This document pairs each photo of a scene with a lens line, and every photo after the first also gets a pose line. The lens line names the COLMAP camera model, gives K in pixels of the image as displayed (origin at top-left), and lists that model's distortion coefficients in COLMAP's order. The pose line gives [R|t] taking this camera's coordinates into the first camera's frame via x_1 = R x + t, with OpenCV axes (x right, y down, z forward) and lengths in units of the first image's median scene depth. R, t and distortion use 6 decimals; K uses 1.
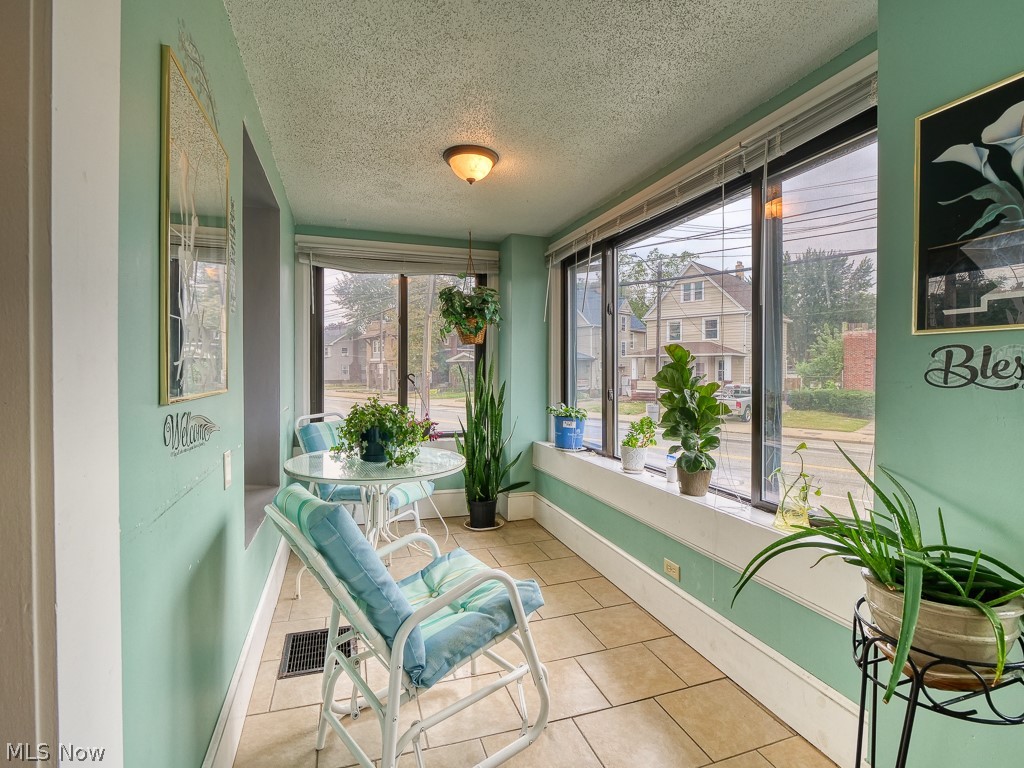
lens RADIAL K [[501.3, 0, 508.6], [0, 501.3, 380.0], [0, 0, 1]] dist [-0.019410, 0.002269]
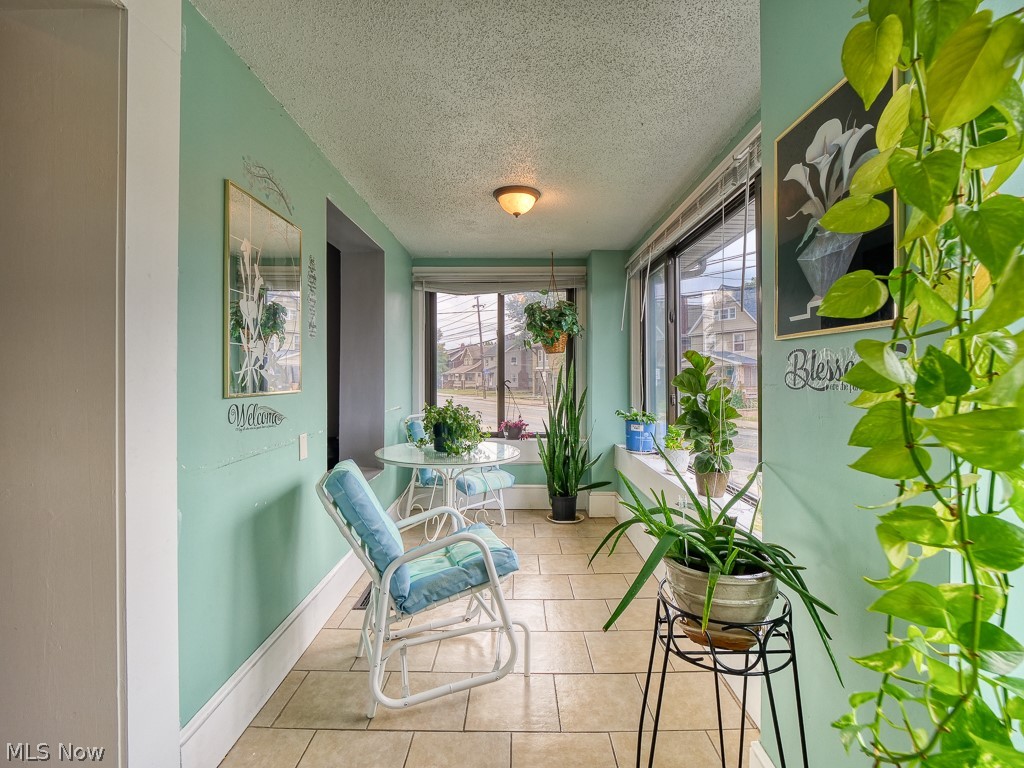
lens RADIAL K [[501.3, 0, 521.2], [0, 501.3, 380.5], [0, 0, 1]] dist [-0.019410, 0.002269]
pose [[0.946293, -0.003930, -0.323286, 0.264064], [-0.000640, 0.999901, -0.014028, 0.004850], [0.323309, 0.013481, 0.946197, -0.083991]]
